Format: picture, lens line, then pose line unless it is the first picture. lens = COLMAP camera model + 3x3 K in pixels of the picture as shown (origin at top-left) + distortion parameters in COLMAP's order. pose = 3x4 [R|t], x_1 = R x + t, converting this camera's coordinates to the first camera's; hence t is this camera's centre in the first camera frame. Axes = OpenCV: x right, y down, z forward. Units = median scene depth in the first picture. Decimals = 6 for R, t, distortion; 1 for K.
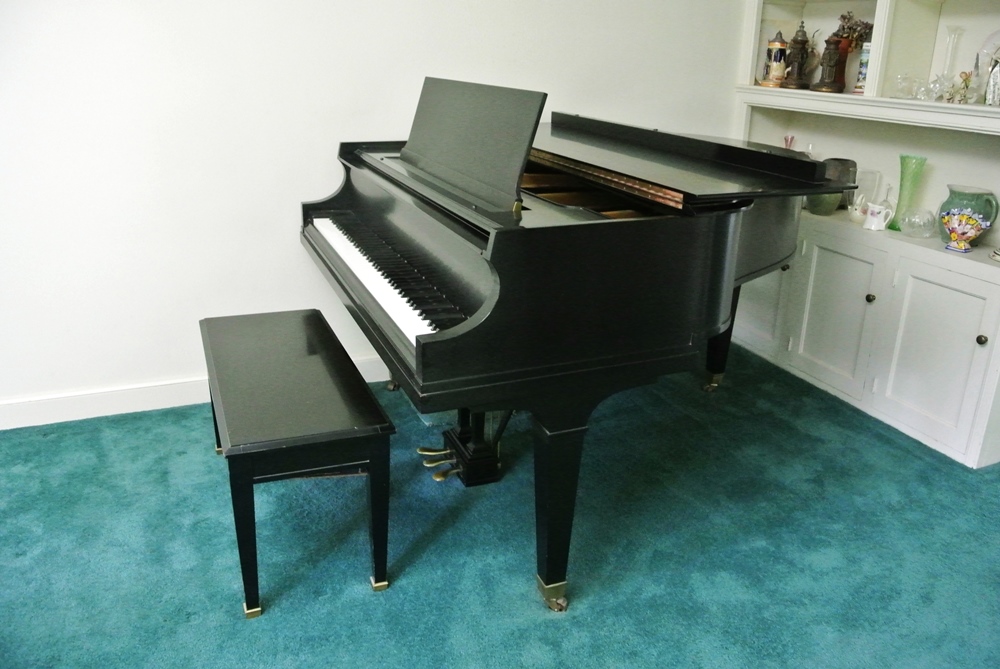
lens RADIAL K [[766.6, 0, 498.4], [0, 766.6, 319.8], [0, 0, 1]] dist [-0.048465, 0.003198]
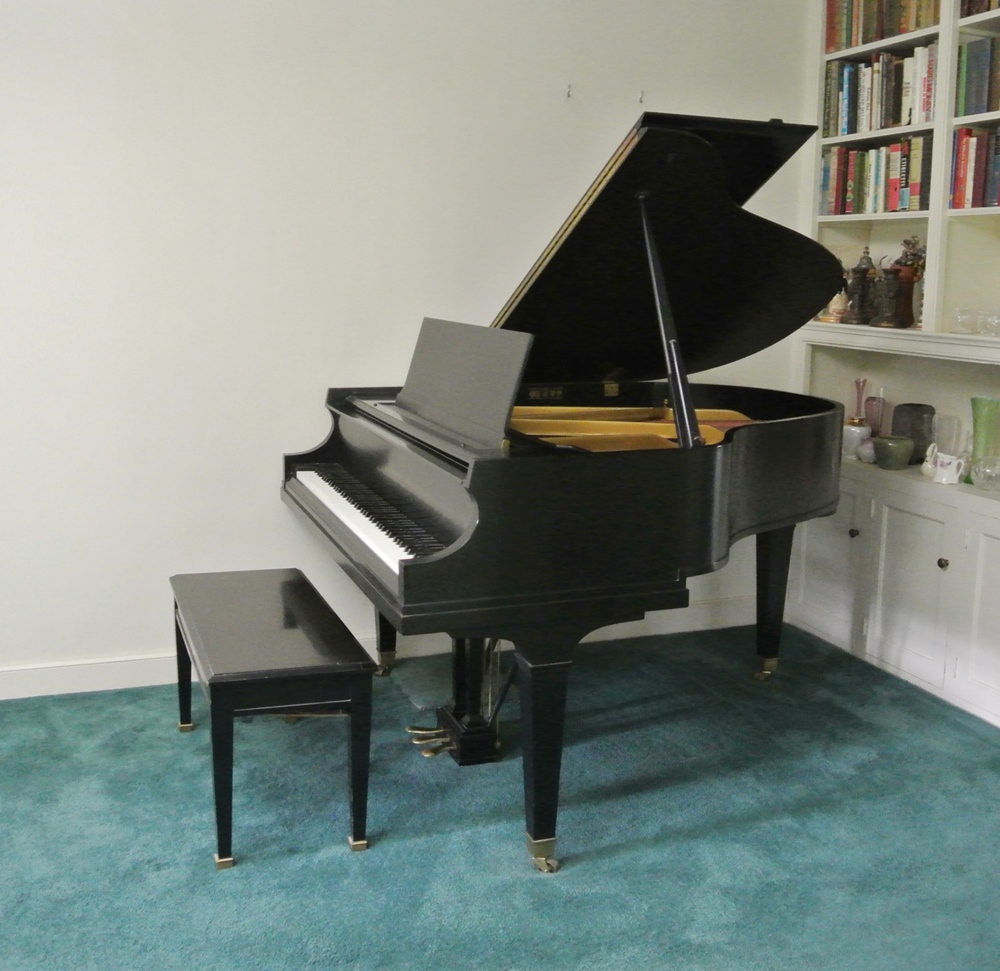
lens RADIAL K [[1167.6, 0, 500.0], [0, 1167.6, 485.5], [0, 0, 1]] dist [-0.020093, -0.007715]
pose [[0.998818, -0.001735, -0.048584, 0.066570], [-0.005841, 0.987840, -0.155361, 0.101496], [0.048263, 0.155461, 0.986662, -0.358291]]
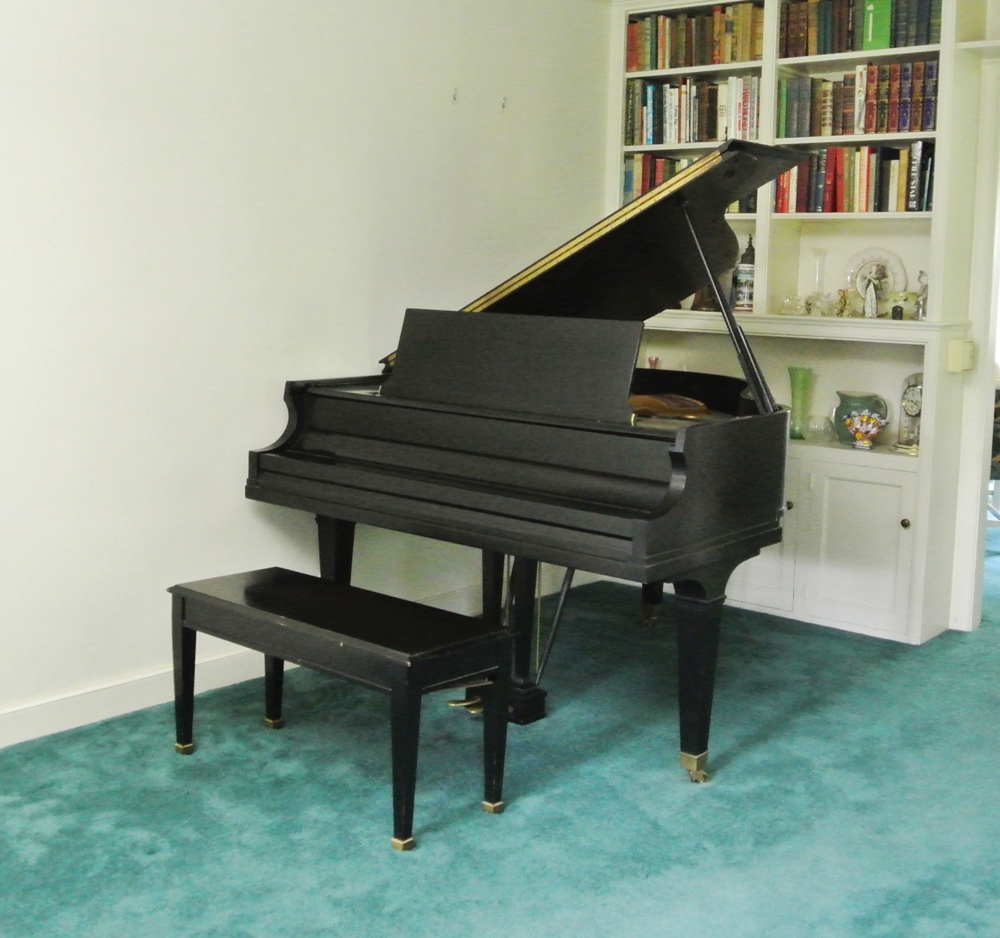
lens RADIAL K [[1307.3, 0, 452.8], [0, 1307.3, 453.2], [0, 0, 1]] dist [0.000568, -0.038049]
pose [[0.901310, -0.069521, 0.427560, -0.744024], [0.146371, 0.977859, -0.149556, 0.111766], [-0.407696, 0.197379, 0.891530, -0.445601]]
